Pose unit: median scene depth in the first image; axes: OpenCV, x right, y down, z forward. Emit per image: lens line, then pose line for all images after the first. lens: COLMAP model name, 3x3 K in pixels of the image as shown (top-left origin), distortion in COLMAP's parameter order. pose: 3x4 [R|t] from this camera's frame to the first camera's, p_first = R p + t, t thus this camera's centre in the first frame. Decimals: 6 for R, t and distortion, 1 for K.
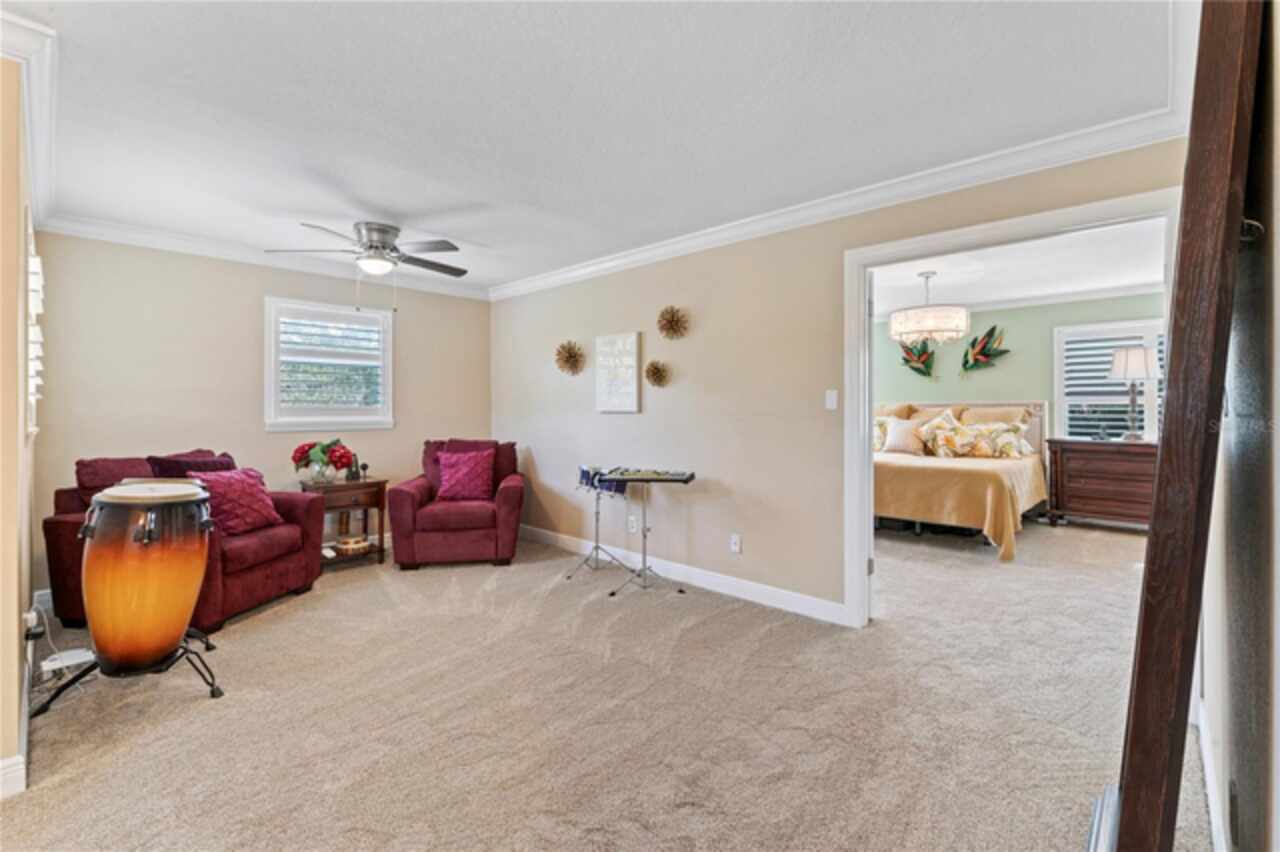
lens RADIAL K [[552.5, 0, 633.9], [0, 552.5, 416.0], [0, 0, 1]] dist [-0.002446, -0.000621]
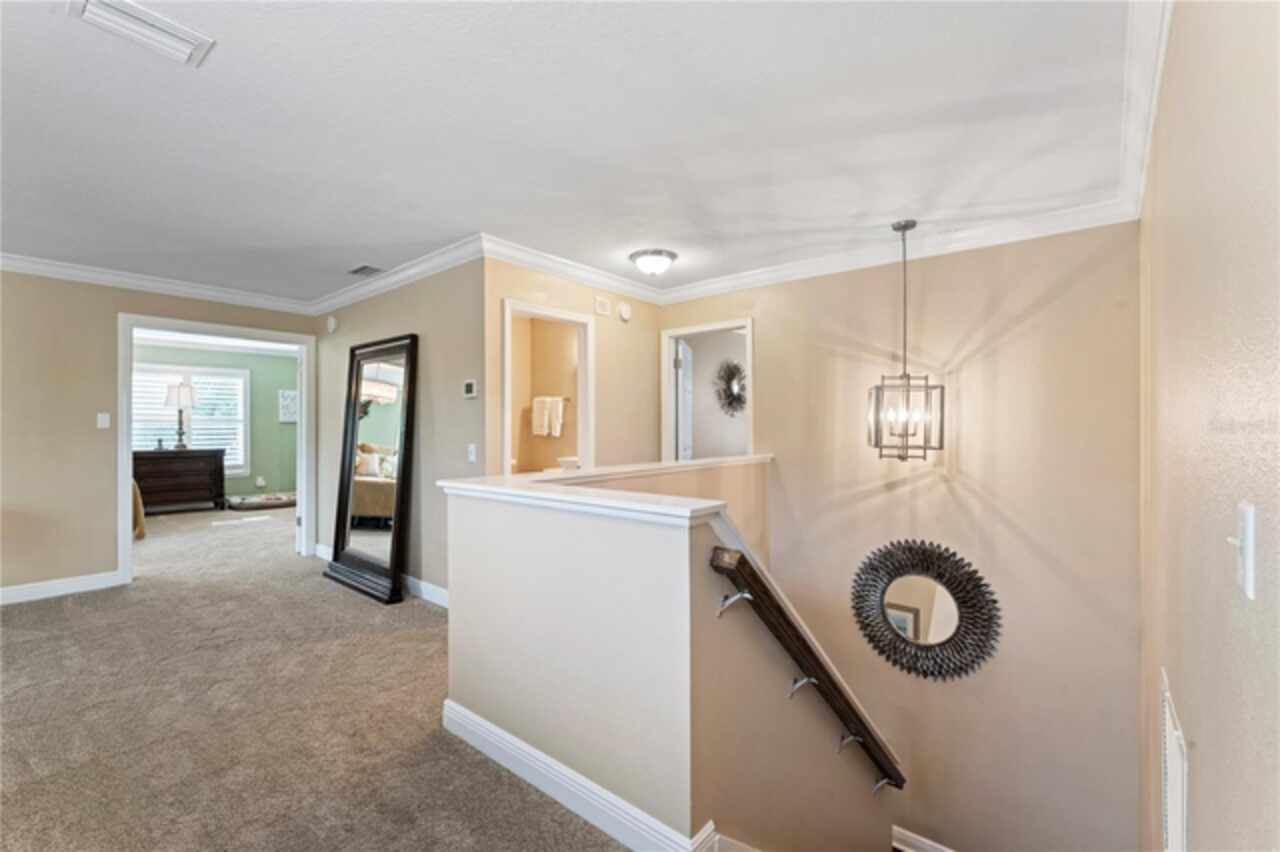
lens RADIAL K [[552.5, 0, 638.7], [0, 552.5, 428.3], [0, 0, 1]] dist [-0.002446, -0.000621]
pose [[-0.035767, -0.000861, 0.999360, -0.574258], [0.000743, 0.999999, 0.000888, -0.006355], [-0.999360, 0.000774, -0.035767, -0.135682]]
